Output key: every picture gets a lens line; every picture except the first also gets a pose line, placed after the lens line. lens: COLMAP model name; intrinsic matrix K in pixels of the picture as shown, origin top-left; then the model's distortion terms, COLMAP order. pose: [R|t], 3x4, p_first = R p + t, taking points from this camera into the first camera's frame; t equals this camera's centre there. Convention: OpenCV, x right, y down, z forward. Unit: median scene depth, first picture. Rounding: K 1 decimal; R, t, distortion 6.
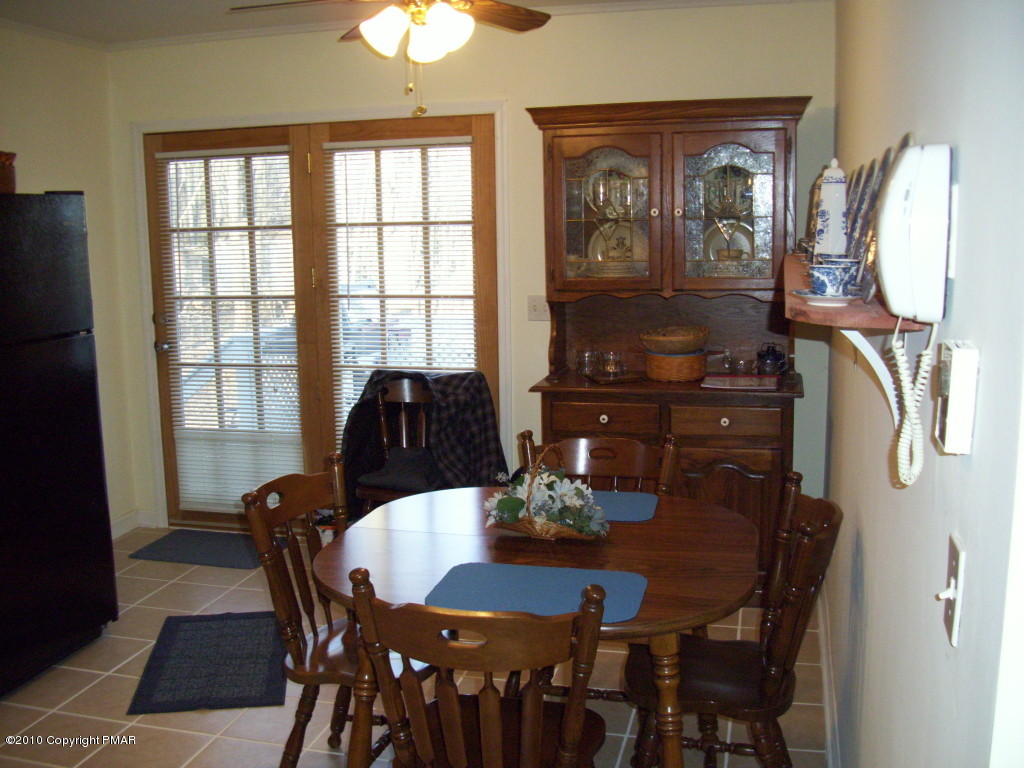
lens RADIAL K [[1049.1, 0, 494.9], [0, 1049.1, 389.5], [0, 0, 1]] dist [-0.142712, 0.082009]
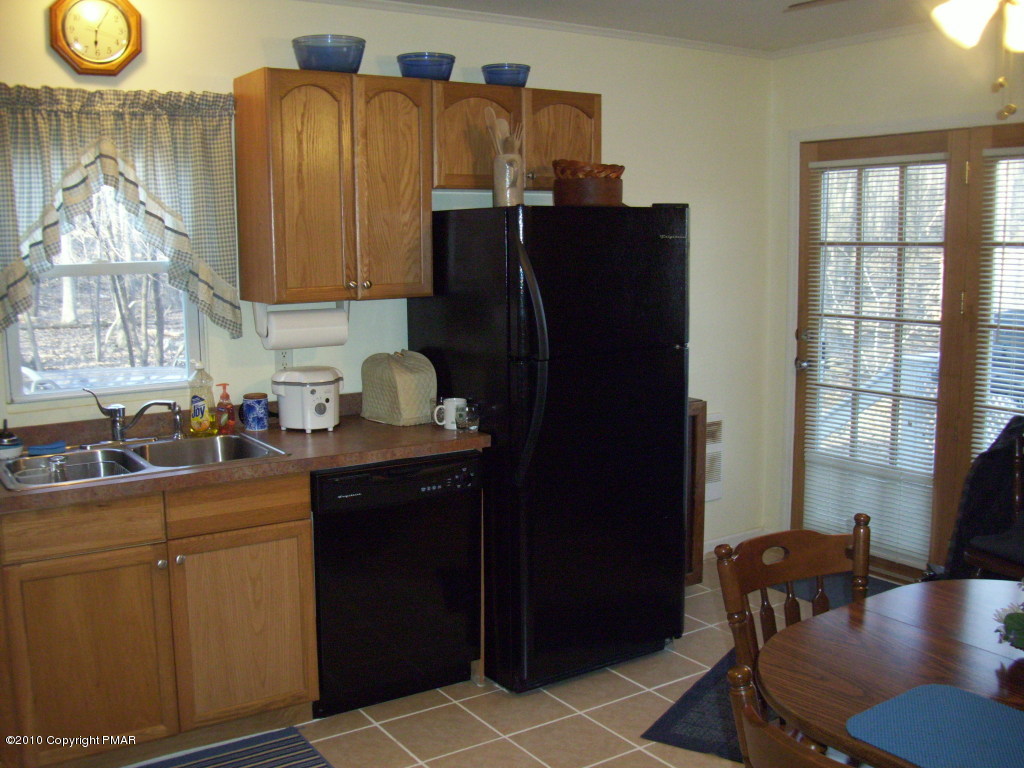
lens RADIAL K [[1049.1, 0, 494.9], [0, 1049.1, 389.5], [0, 0, 1]] dist [-0.142712, 0.082009]
pose [[0.747905, 0.103334, -0.655713, 0.103958], [-0.104253, 0.993836, 0.037708, -0.026236], [0.655568, 0.040159, 0.754068, 0.095576]]
